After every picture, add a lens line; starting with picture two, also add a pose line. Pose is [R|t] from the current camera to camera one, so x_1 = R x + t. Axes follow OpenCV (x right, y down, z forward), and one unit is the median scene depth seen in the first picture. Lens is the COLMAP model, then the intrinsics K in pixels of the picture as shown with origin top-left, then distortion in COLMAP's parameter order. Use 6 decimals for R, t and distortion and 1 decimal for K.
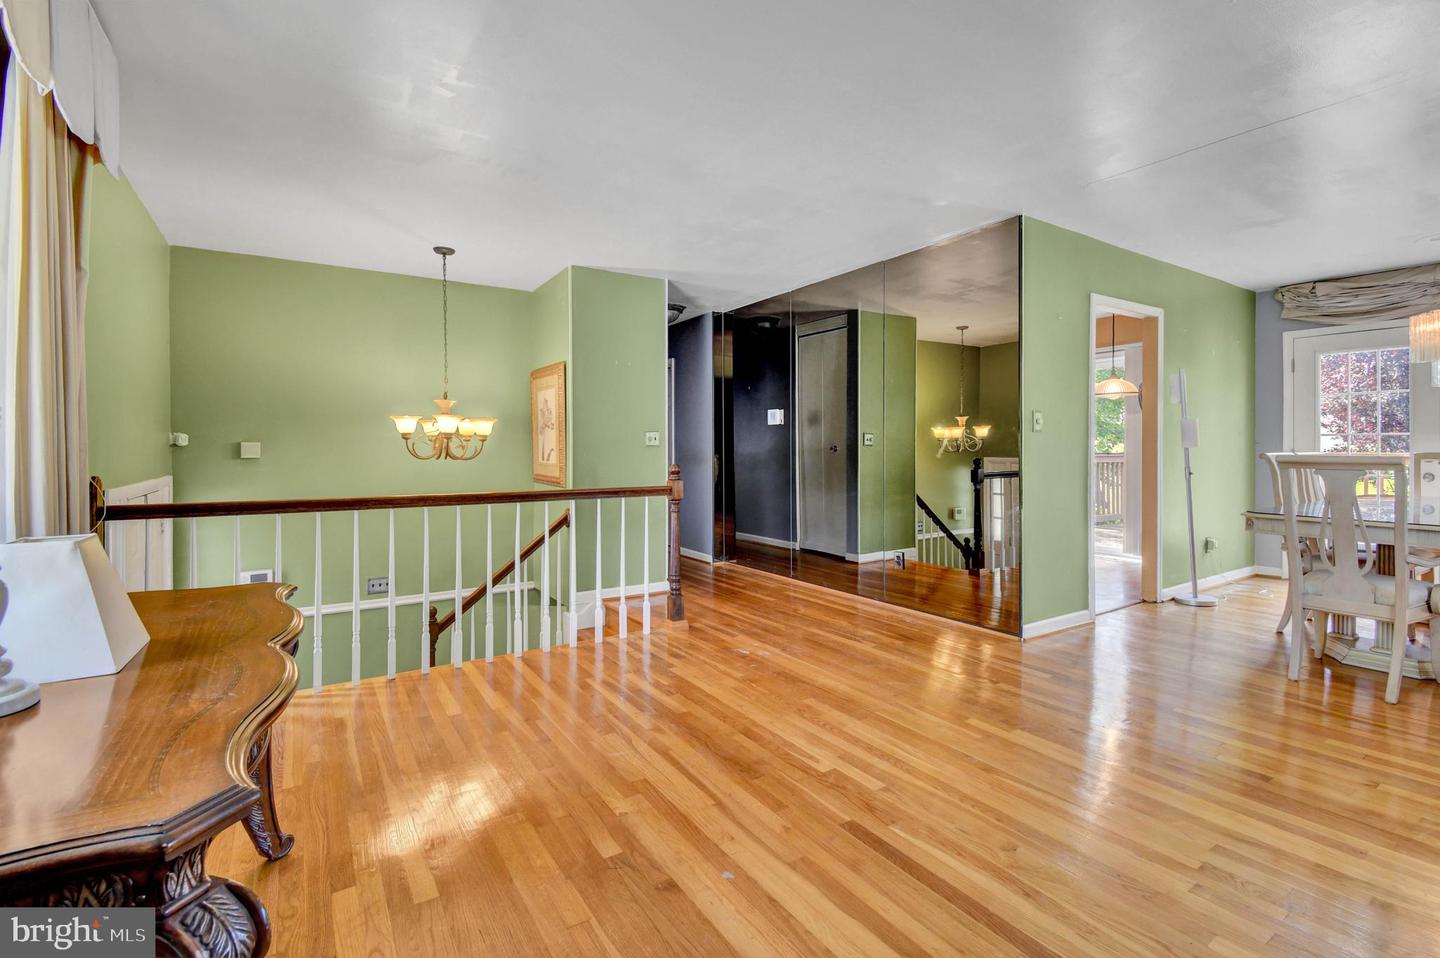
lens RADIAL K [[654.2, 0, 725.6], [0, 654.2, 470.4], [0, 0, 1]] dist [-0.000576, -0.000279]
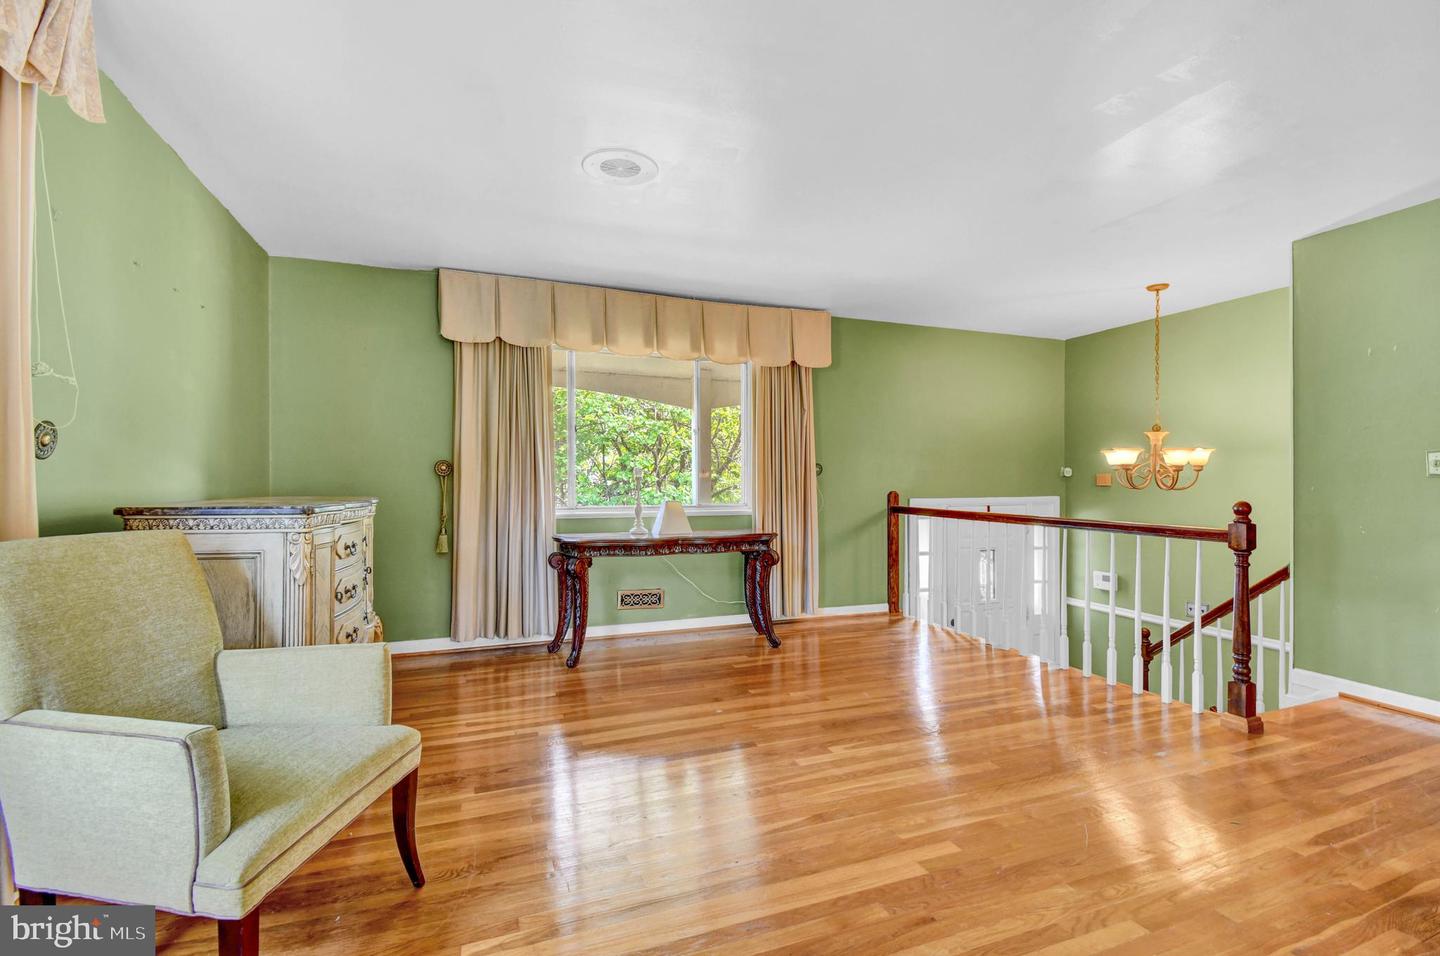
lens RADIAL K [[644.2, 0, 728.8], [0, 644.2, 484.1], [0, 0, 1]] dist [0.014220, -0.000353]
pose [[-0.199895, 0.011308, -0.979752, 0.776273], [-0.027542, 0.999473, 0.017155, -0.025728], [0.979430, 0.030414, -0.199478, 0.597373]]
